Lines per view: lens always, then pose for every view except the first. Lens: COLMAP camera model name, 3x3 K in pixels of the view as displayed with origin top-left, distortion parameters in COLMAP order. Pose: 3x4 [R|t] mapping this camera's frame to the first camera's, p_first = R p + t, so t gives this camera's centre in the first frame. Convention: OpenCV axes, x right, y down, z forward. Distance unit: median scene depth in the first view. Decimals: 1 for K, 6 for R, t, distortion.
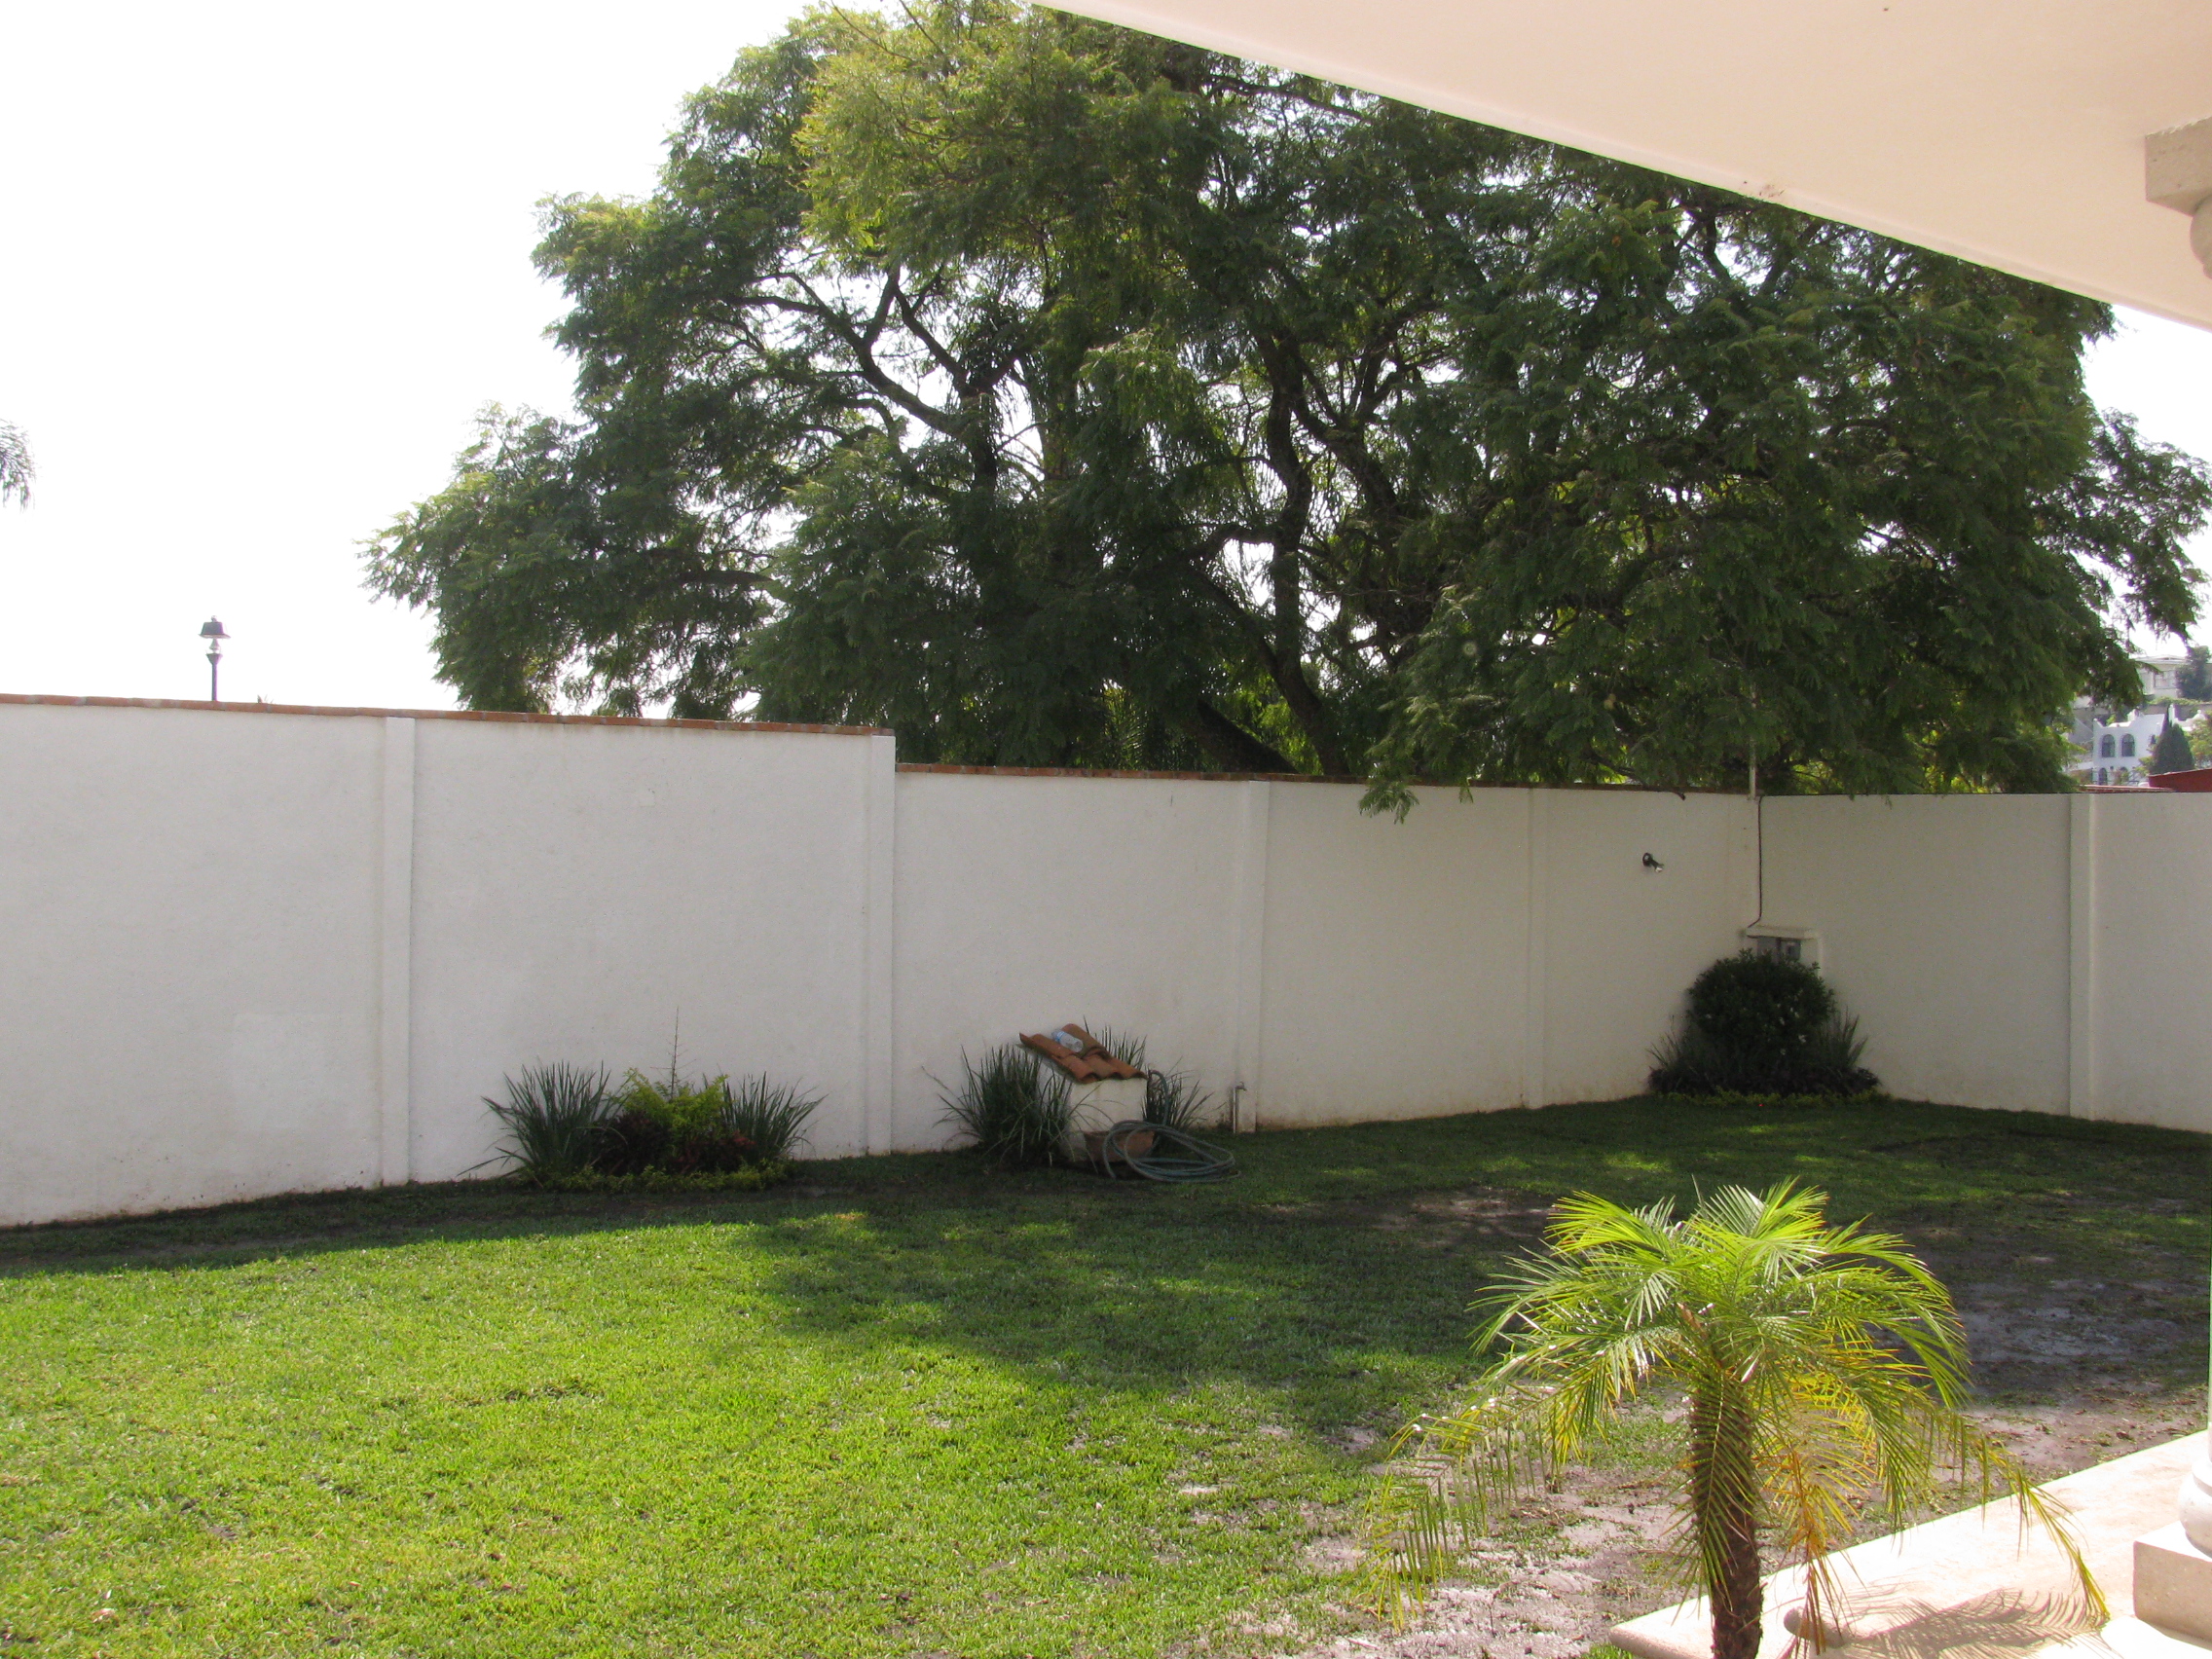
lens RADIAL K [[2240.1, 0, 1097.9], [0, 2240.1, 831.9], [0, 0, 1]] dist [-0.246829, 0.243754]
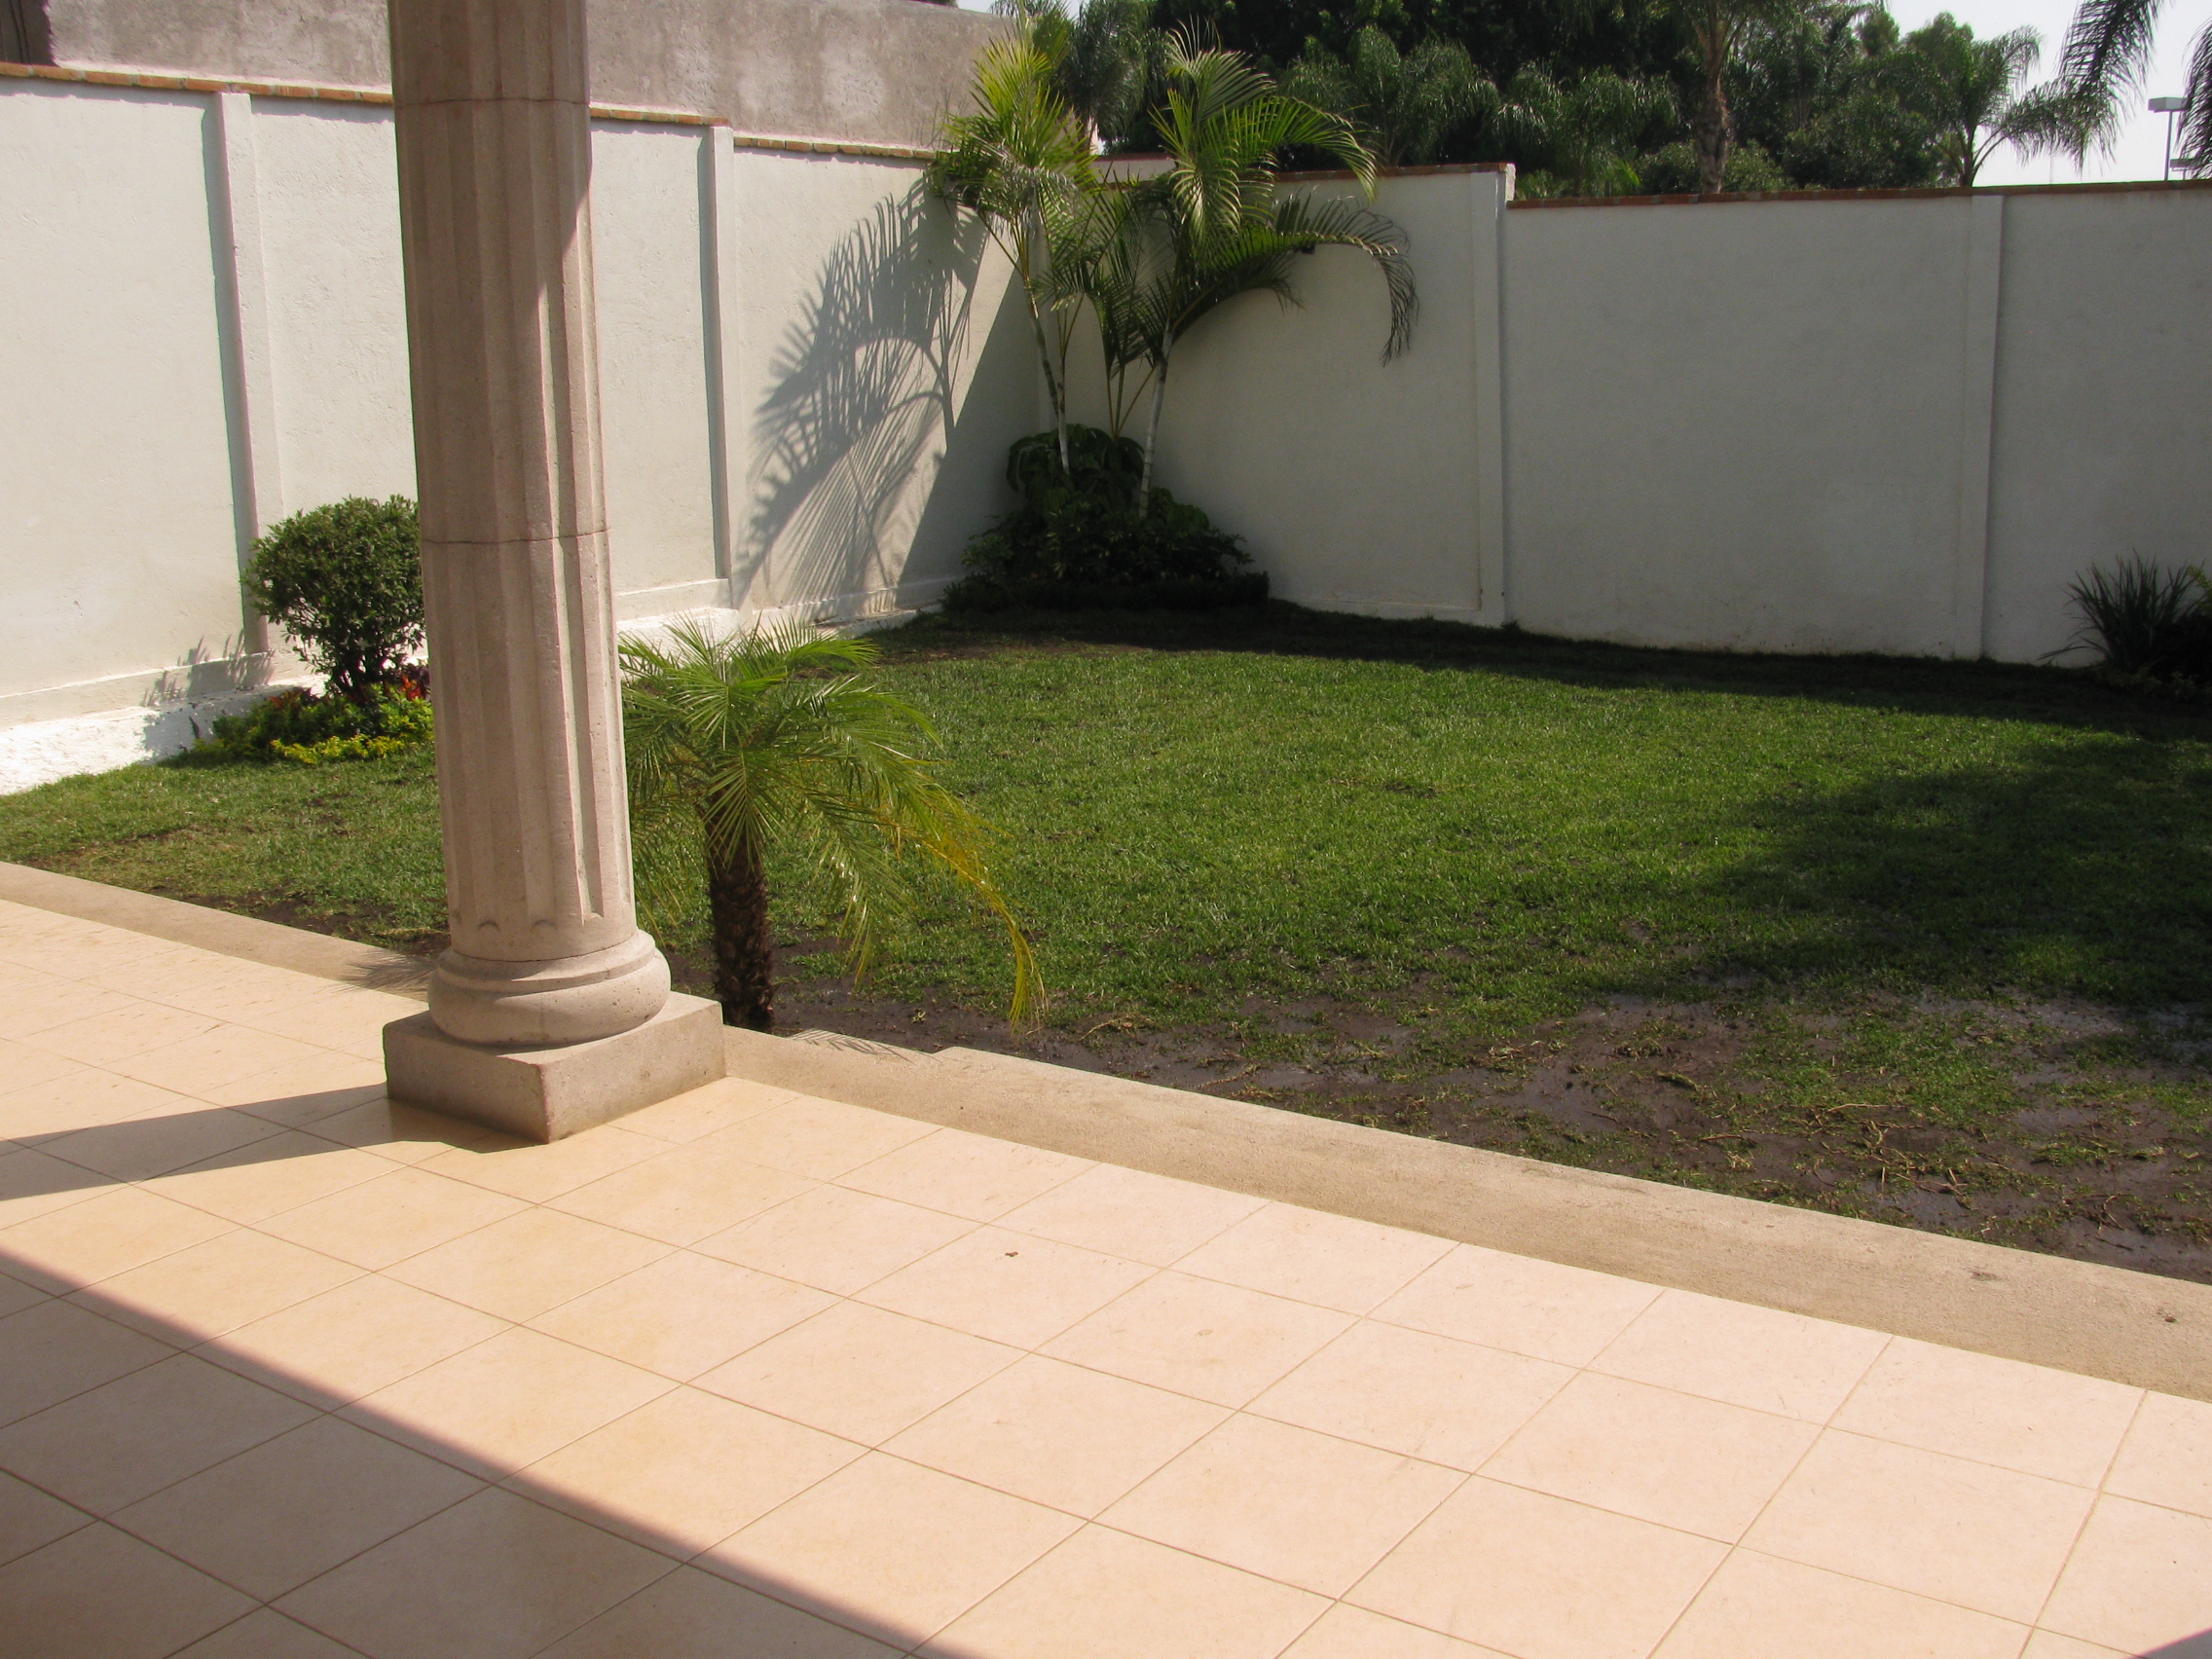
lens RADIAL K [[2241.0, 0, 1106.0], [0, 2241.0, 829.5], [0, 0, 1]] dist [-0.248062, 0.249076]
pose [[0.341132, 0.194610, -0.919650, 0.412620], [0.025957, 0.976012, 0.216166, 0.008236], [0.939657, -0.097612, 0.327897, 0.233721]]
